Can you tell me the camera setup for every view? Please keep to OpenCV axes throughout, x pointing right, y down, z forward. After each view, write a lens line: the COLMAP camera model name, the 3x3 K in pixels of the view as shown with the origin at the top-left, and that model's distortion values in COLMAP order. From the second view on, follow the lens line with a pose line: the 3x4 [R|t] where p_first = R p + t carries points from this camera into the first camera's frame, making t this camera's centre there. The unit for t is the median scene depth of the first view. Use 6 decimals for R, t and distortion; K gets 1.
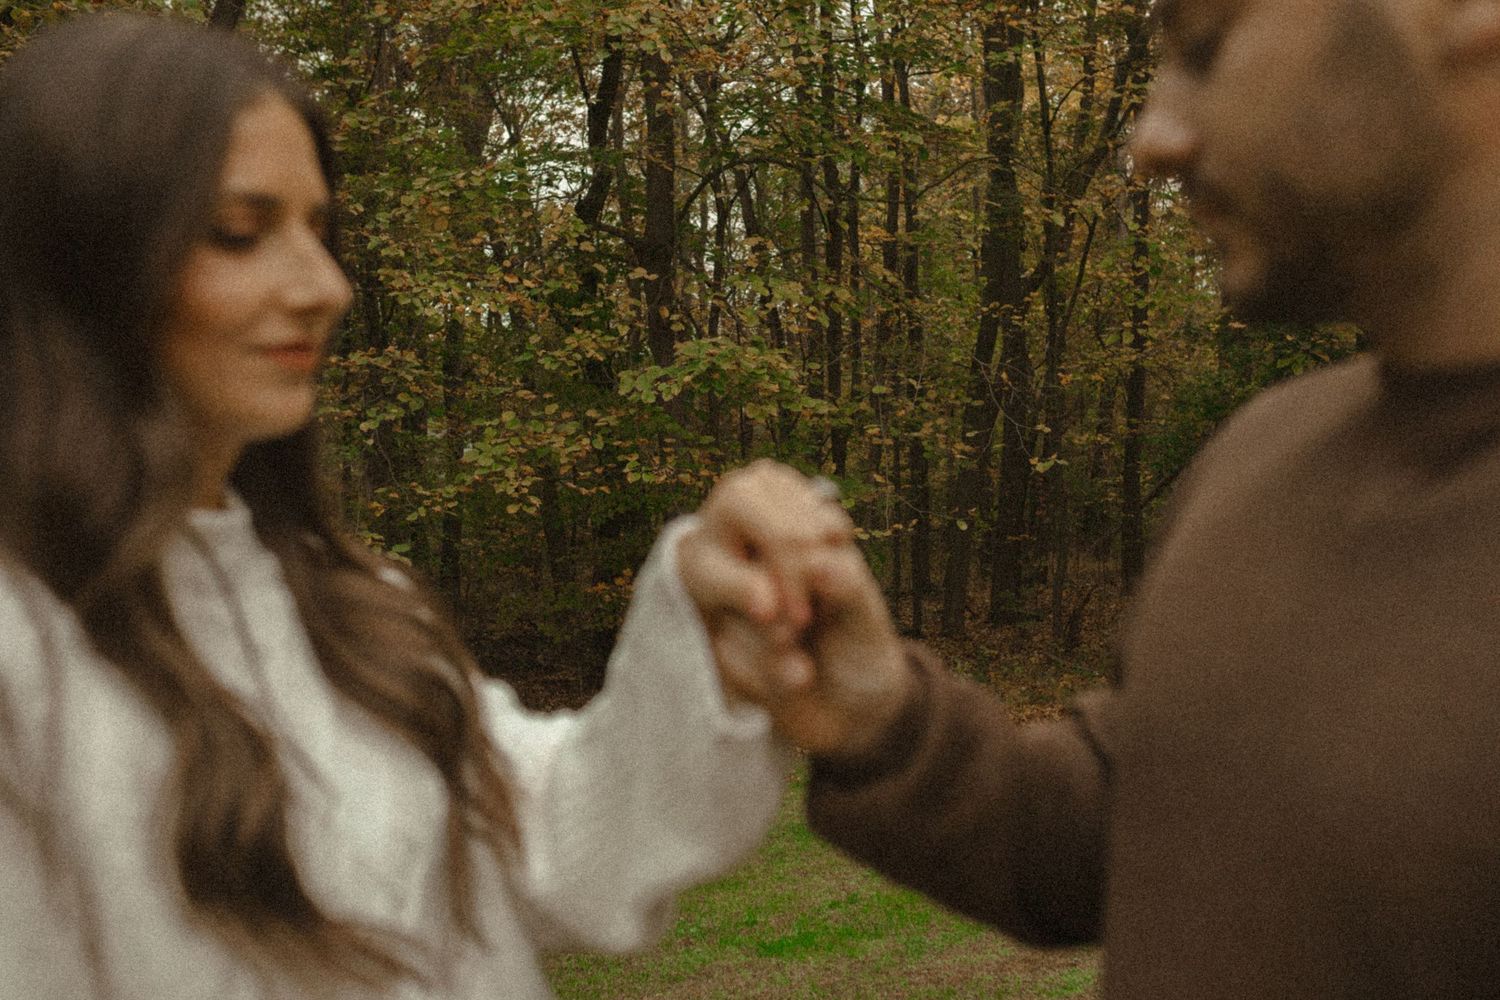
lens RADIAL K [[1493.2, 0, 750.0], [0, 1493.2, 500.0], [0, 0, 1]] dist [-0.048167, 0.010847]
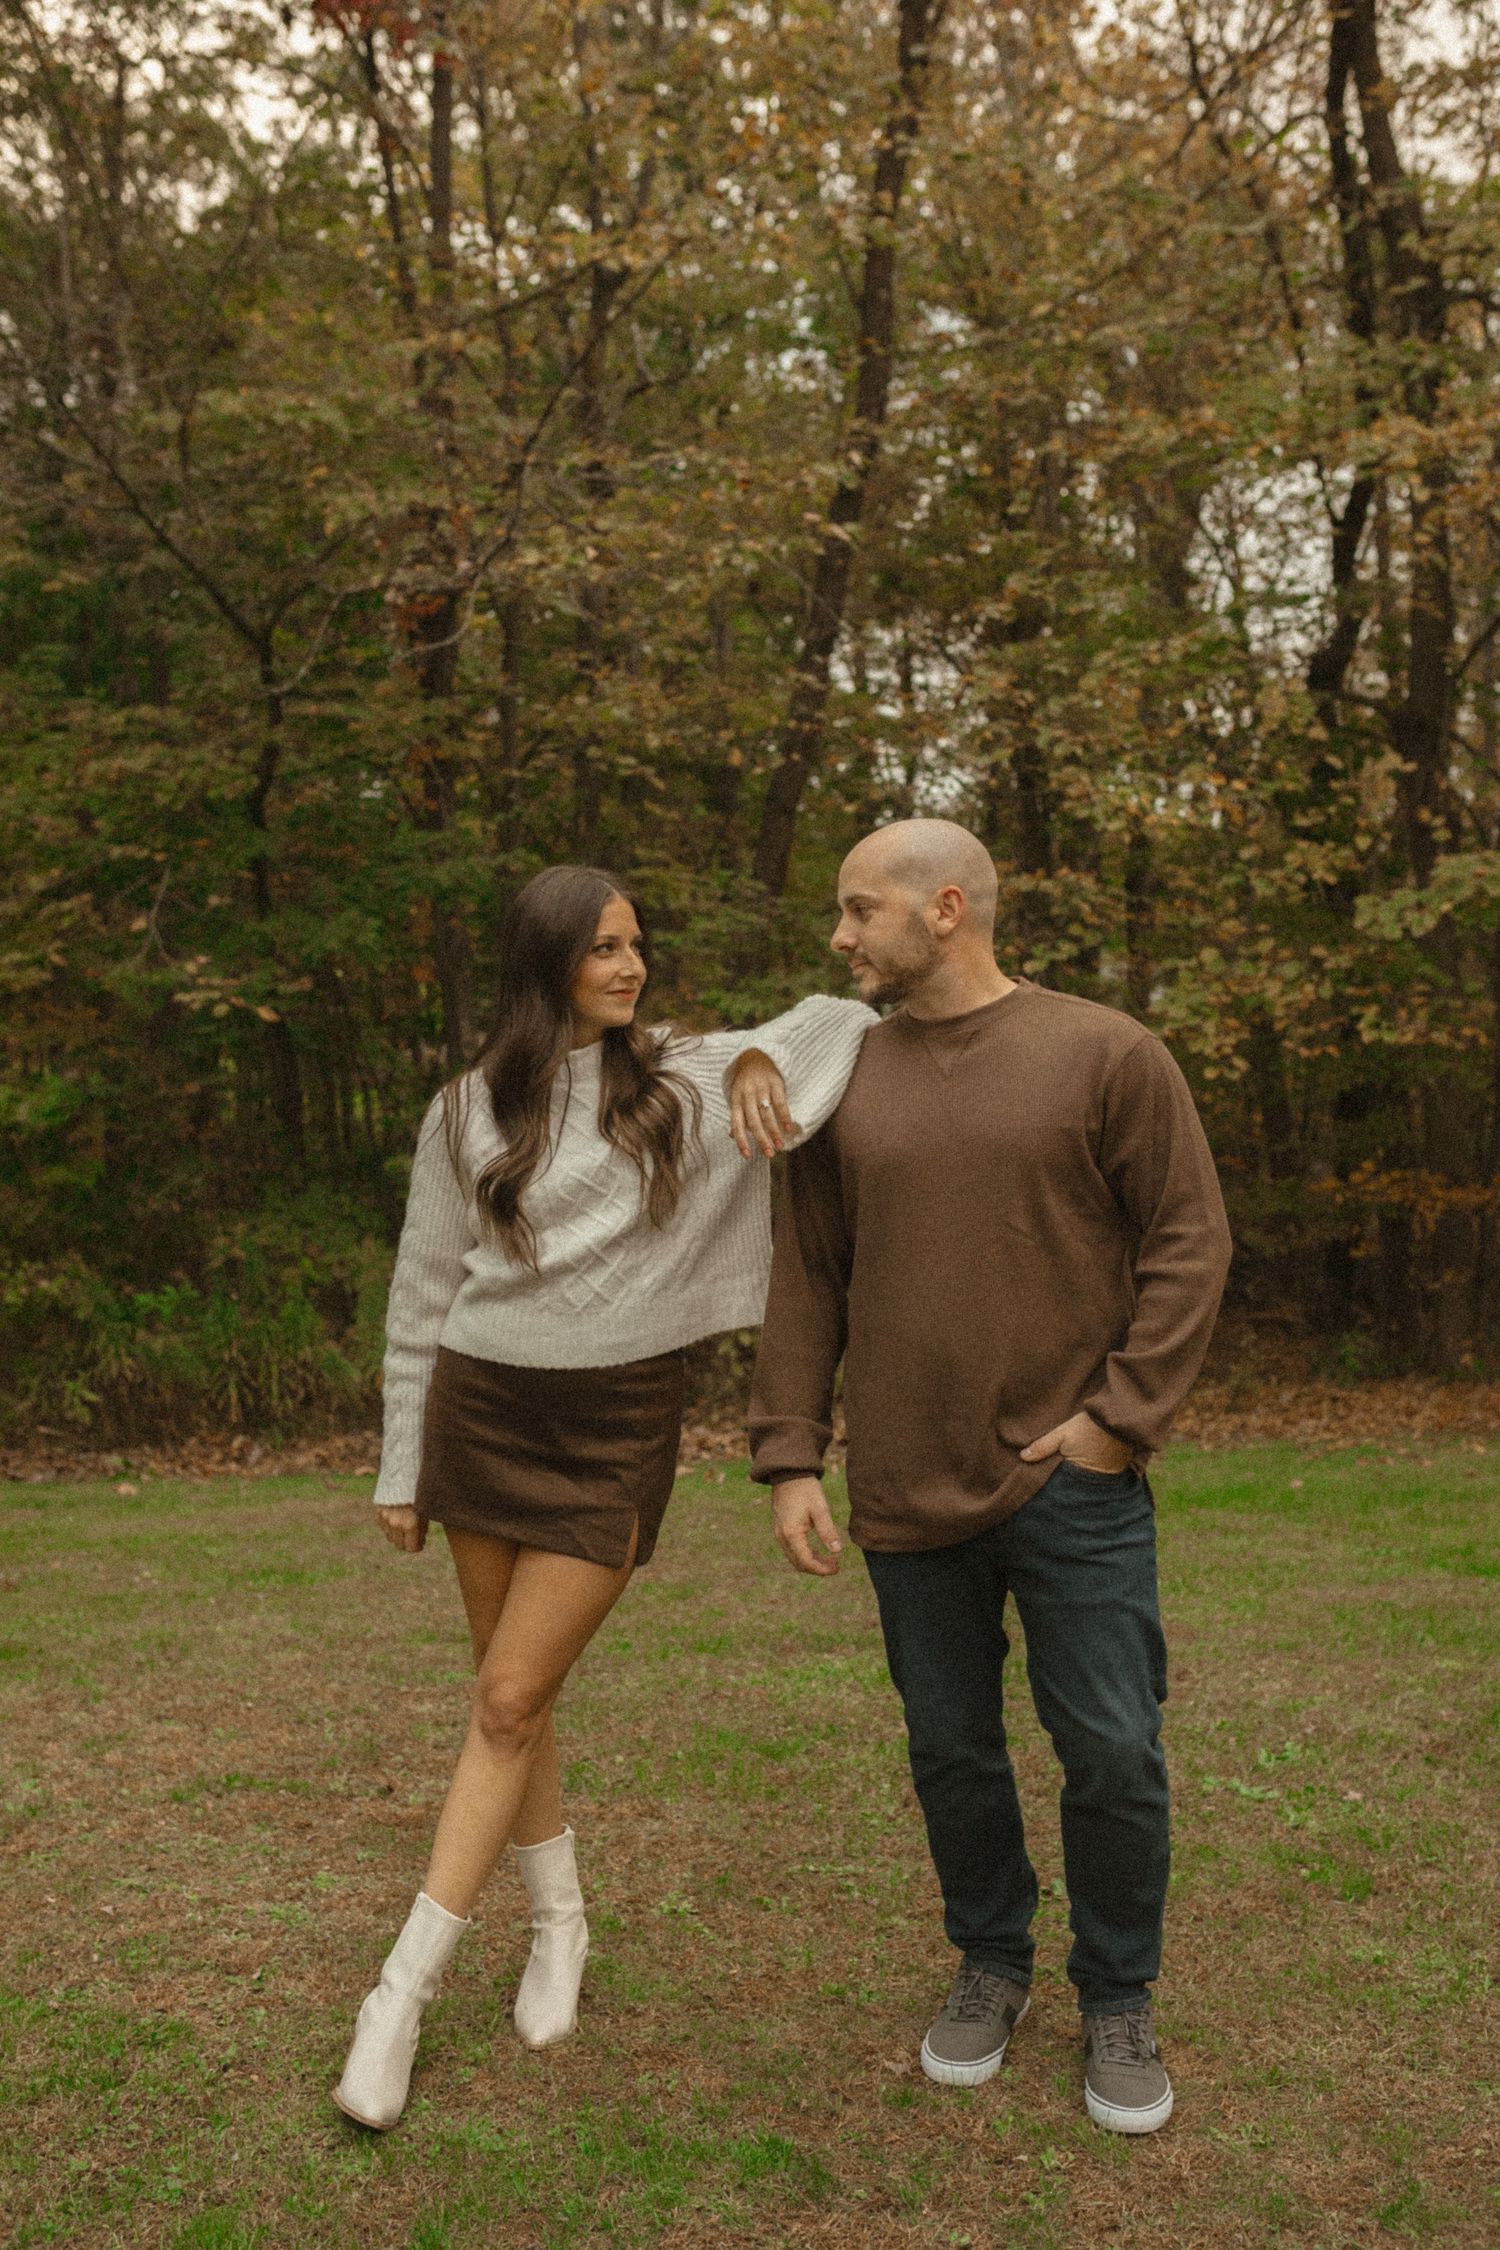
lens RADIAL K [[2239.7, 0, 750.0], [0, 2239.7, 1125.0], [0, 0, 1]] dist [-0.048167, 0.010847]
pose [[0.933487, 0.029487, -0.357398, 0.034608], [-0.020796, 0.999388, 0.028137, 0.004942], [0.358009, -0.018834, 0.933528, -0.181181]]
